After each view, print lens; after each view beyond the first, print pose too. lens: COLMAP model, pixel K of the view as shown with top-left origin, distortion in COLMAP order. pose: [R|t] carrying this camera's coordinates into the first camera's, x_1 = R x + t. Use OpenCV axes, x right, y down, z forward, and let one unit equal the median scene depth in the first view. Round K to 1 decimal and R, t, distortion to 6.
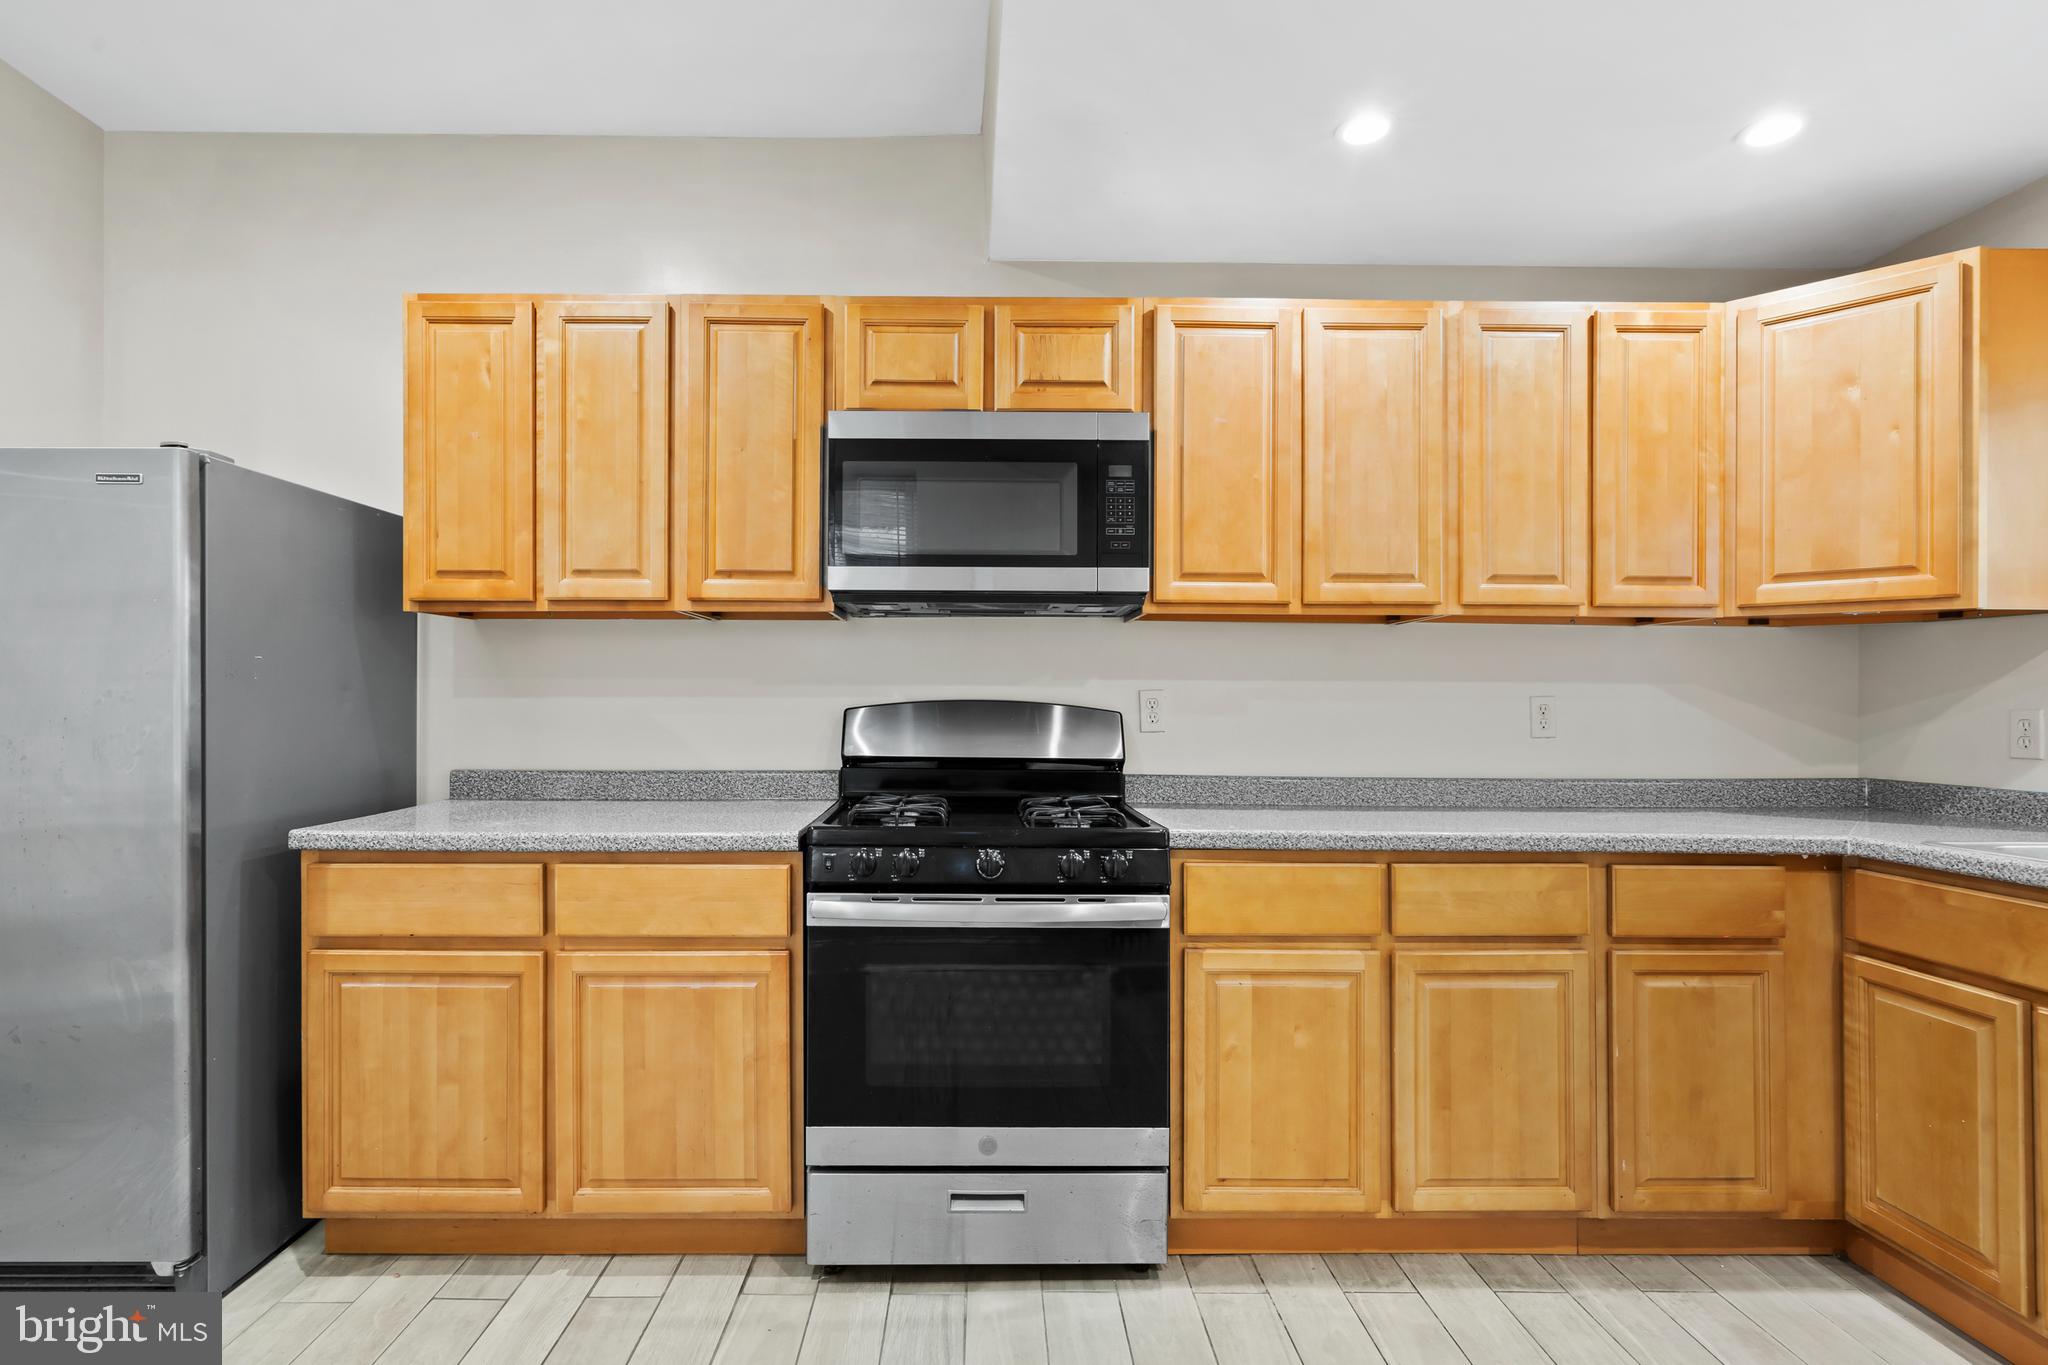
lens RADIAL K [[963.2, 0, 984.5], [0, 963.2, 696.7], [0, 0, 1]] dist [-0.001382, 0.000263]
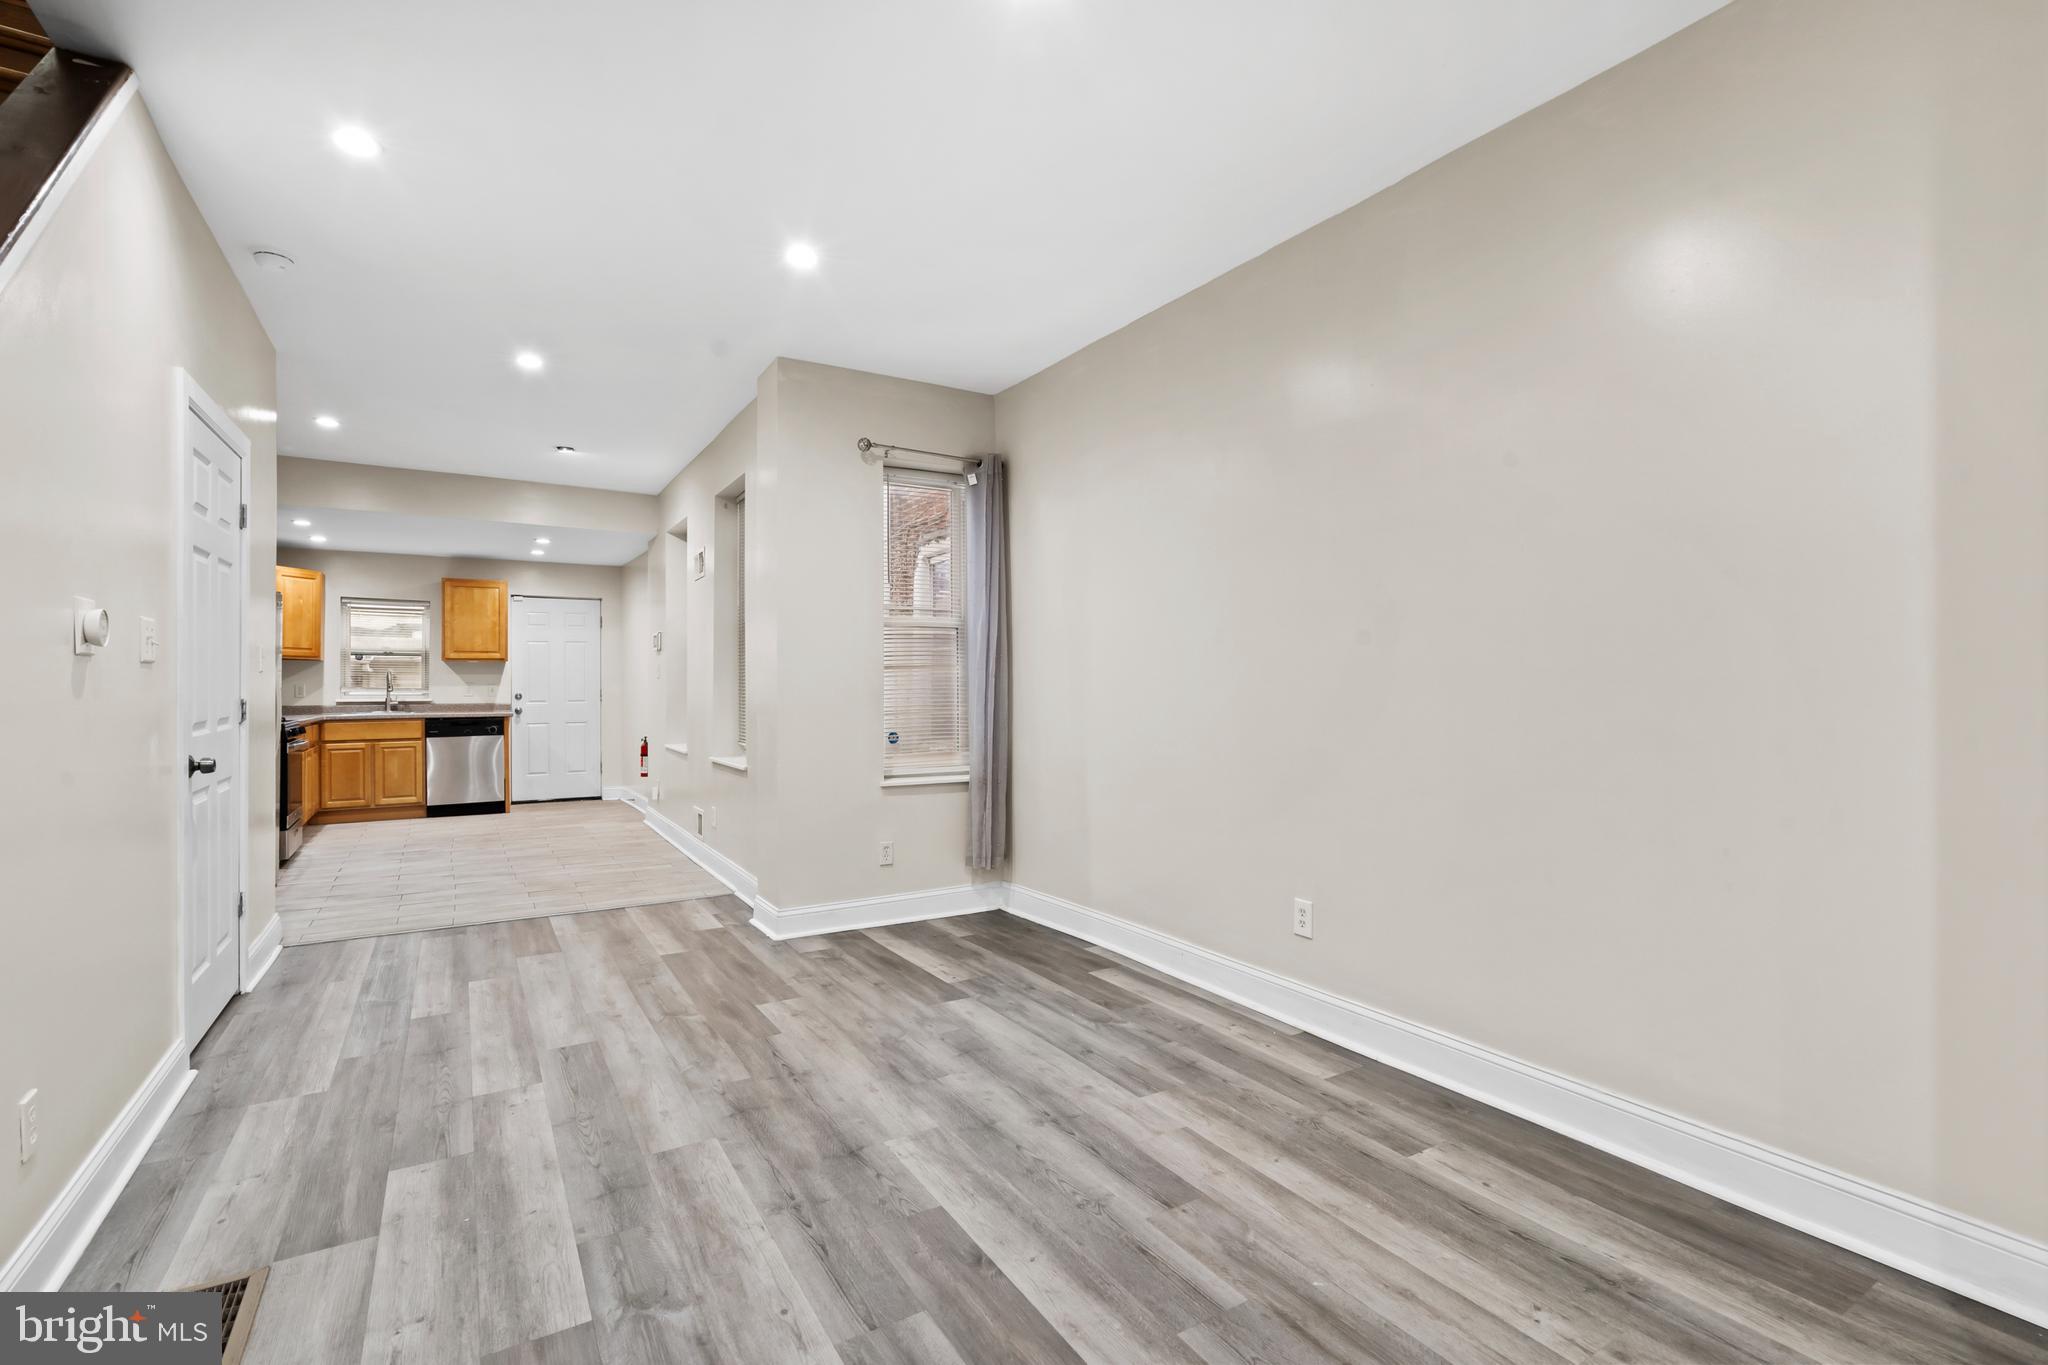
lens RADIAL K [[941.0, 0, 1016.8], [0, 941.0, 683.3], [0, 0, 1]] dist [-0.001499, 0.000296]
pose [[-0.509032, -0.002776, 0.860743, -3.961477], [-0.005937, 0.999982, -0.000286, -0.006836], [-0.860727, -0.005256, -0.509040, 0.493760]]
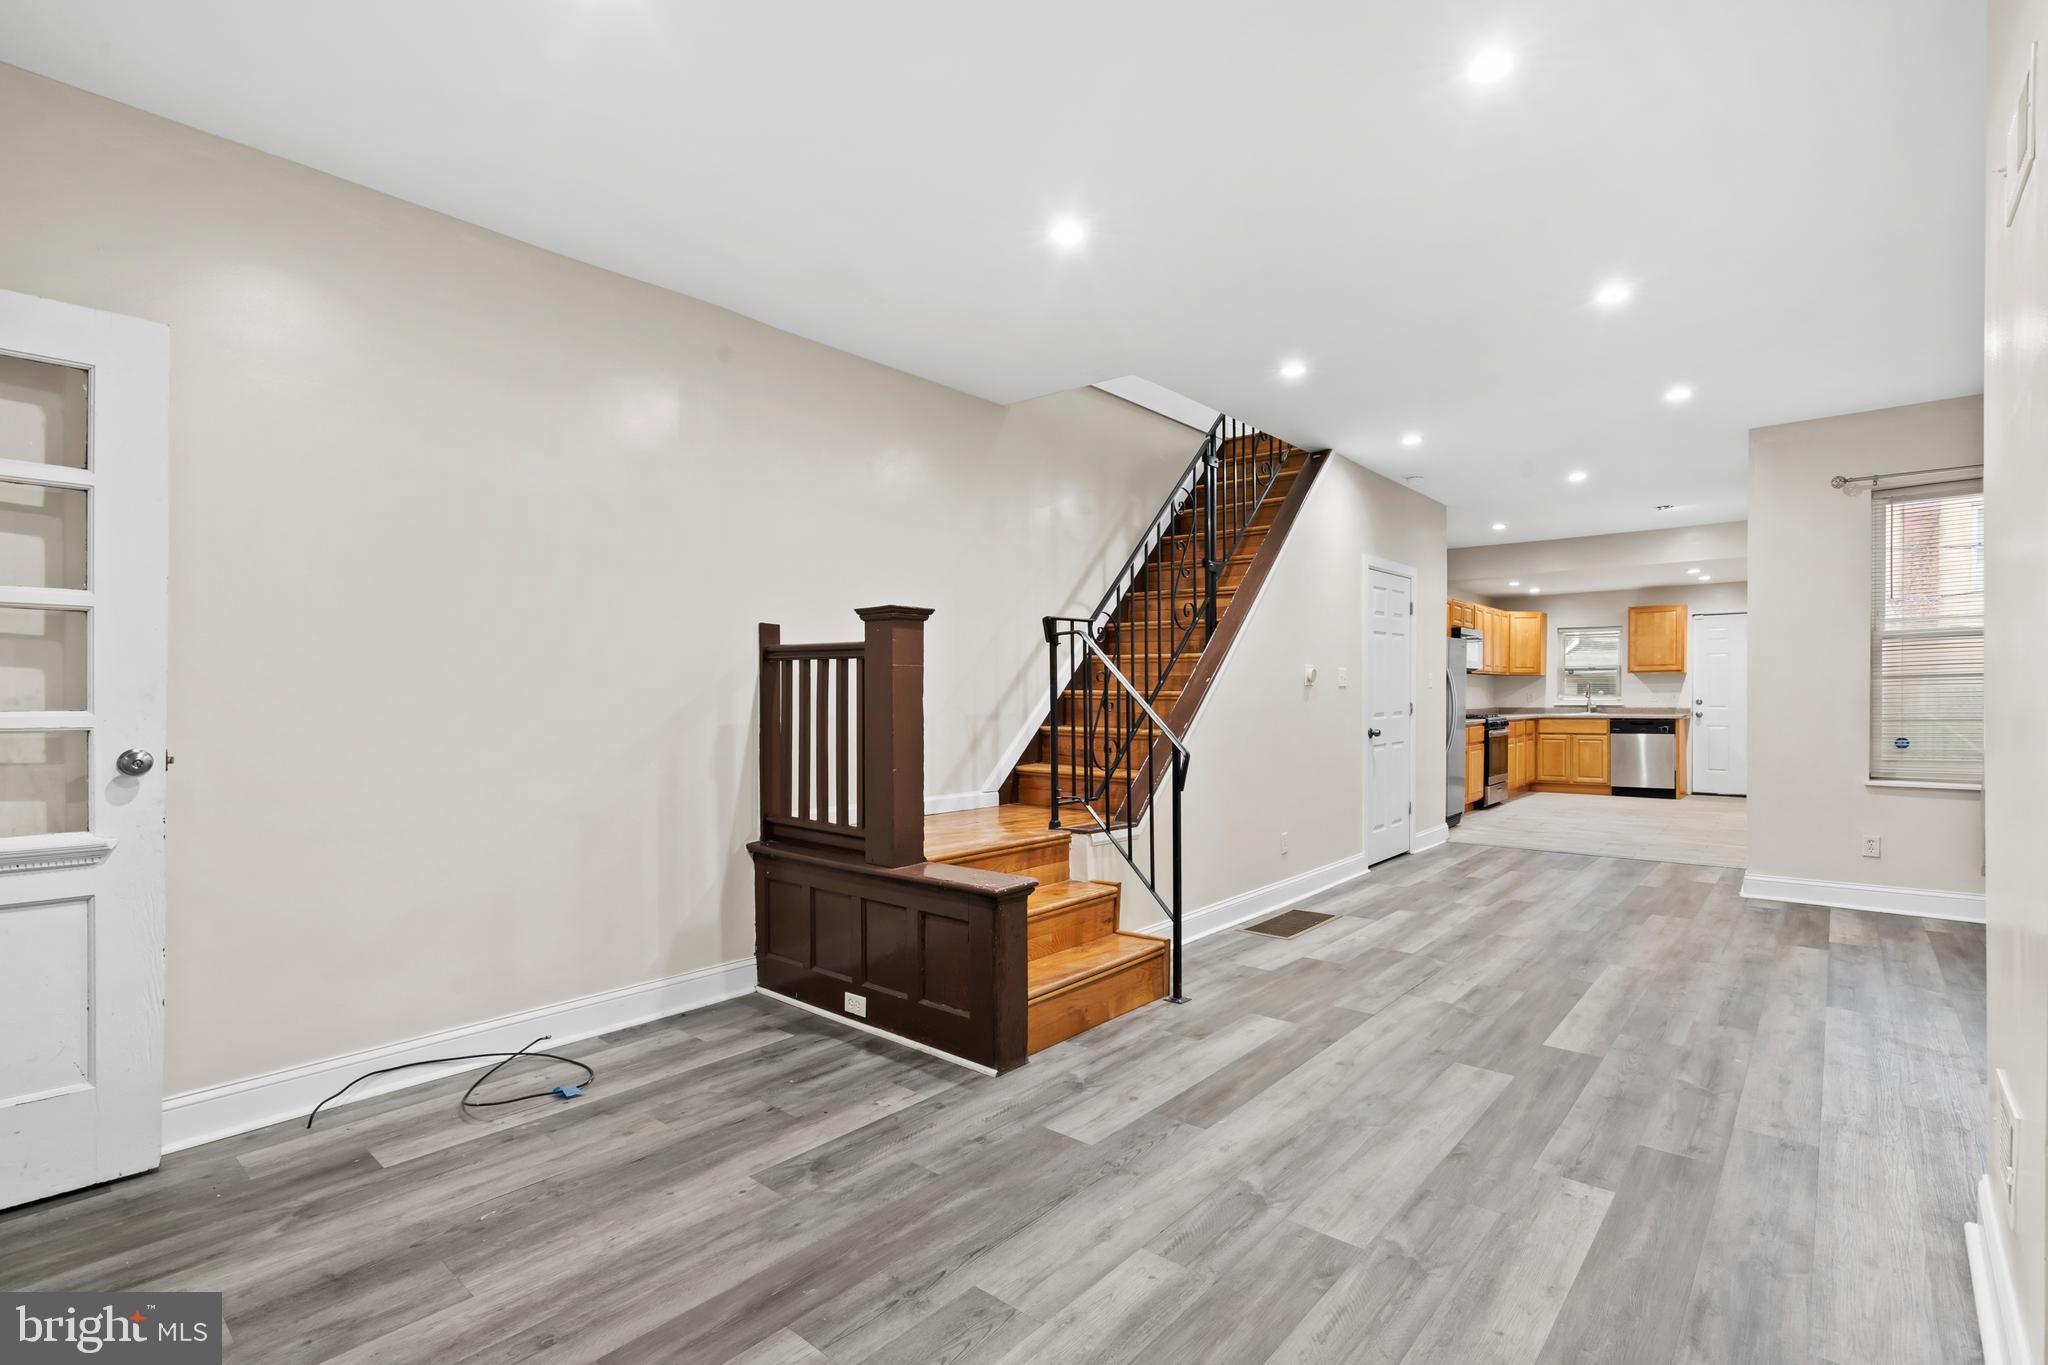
lens RADIAL K [[932.5, 0, 1021.3], [0, 932.5, 706.1], [0, 0, 1]] dist [0.000693, 0.000590]
pose [[0.664008, -0.018332, 0.747501, -5.236329], [0.006155, 0.999800, 0.019052, -0.029505], [-0.747700, -0.008050, 0.663988, -0.383402]]
